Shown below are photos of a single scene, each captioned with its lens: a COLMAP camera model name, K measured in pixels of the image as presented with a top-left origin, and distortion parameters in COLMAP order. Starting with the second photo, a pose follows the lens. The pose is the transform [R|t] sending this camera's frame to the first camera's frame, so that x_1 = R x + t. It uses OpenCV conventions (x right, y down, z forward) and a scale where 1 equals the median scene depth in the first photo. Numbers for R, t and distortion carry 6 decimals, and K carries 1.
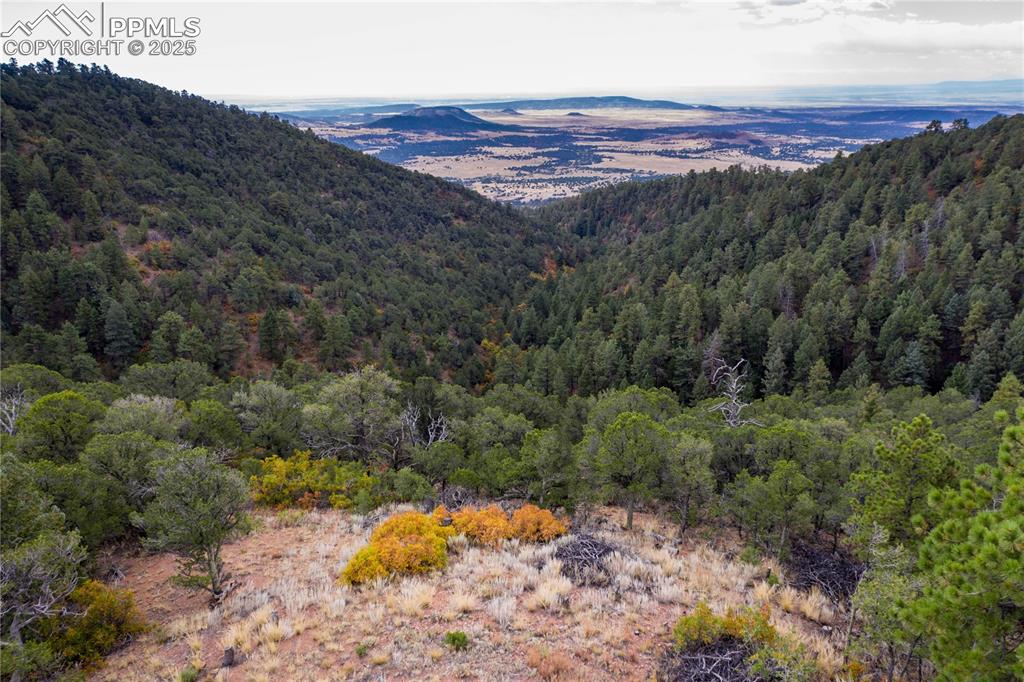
lens RADIAL K [[814.4, 0, 510.9], [0, 814.4, 338.4], [0, 0, 1]] dist [-0.005286, 0.006689]
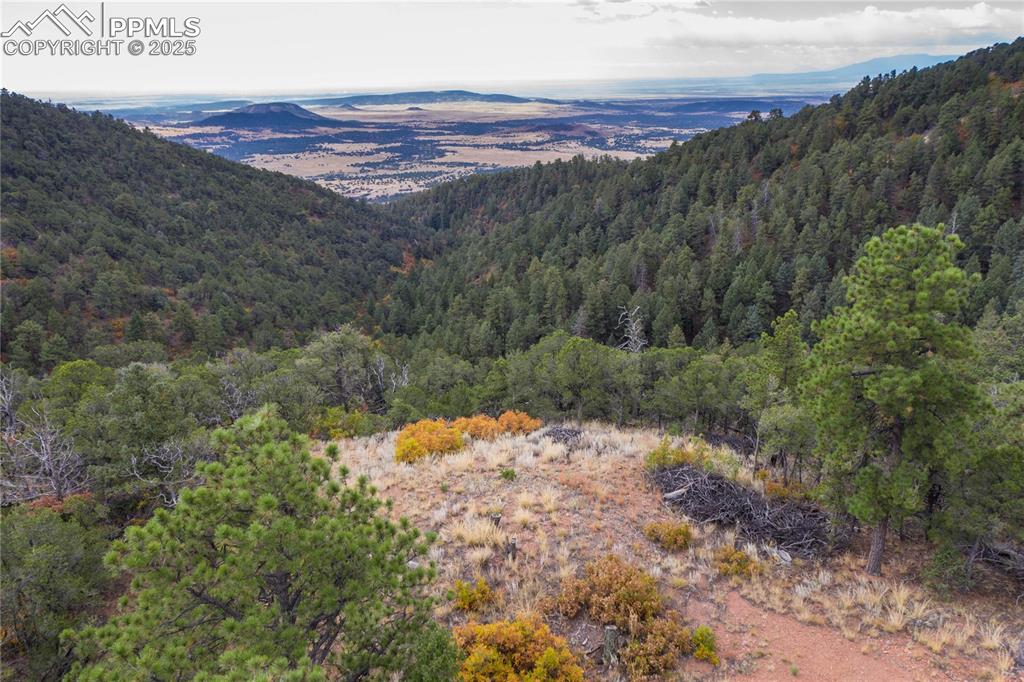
lens RADIAL K [[814.4, 0, 510.9], [0, 814.4, 338.4], [0, 0, 1]] dist [-0.005286, 0.006689]
pose [[0.981984, -0.062875, 0.178195, -0.018945], [0.061750, 0.998021, 0.011859, 0.006961], [-0.178588, -0.000642, 0.983924, -0.026512]]
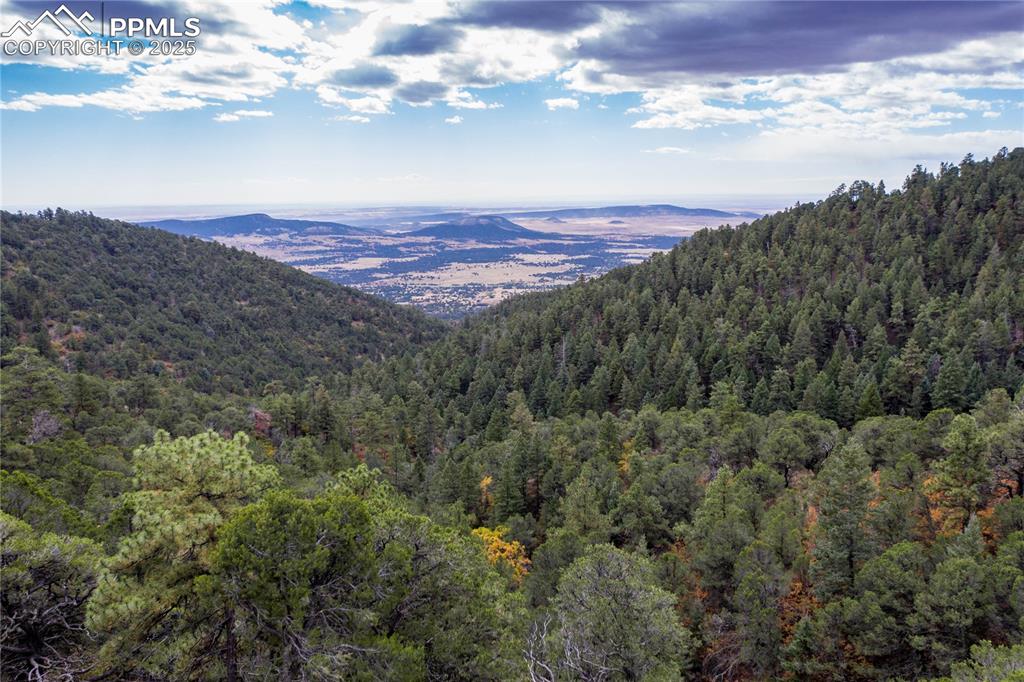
lens RADIAL K [[814.4, 0, 510.9], [0, 814.4, 338.4], [0, 0, 1]] dist [-0.005286, 0.006689]
pose [[0.997841, 0.007150, -0.065285, 0.360446], [-0.015280, 0.992054, -0.124885, 0.053029], [0.063873, 0.125613, 0.990021, -0.360270]]
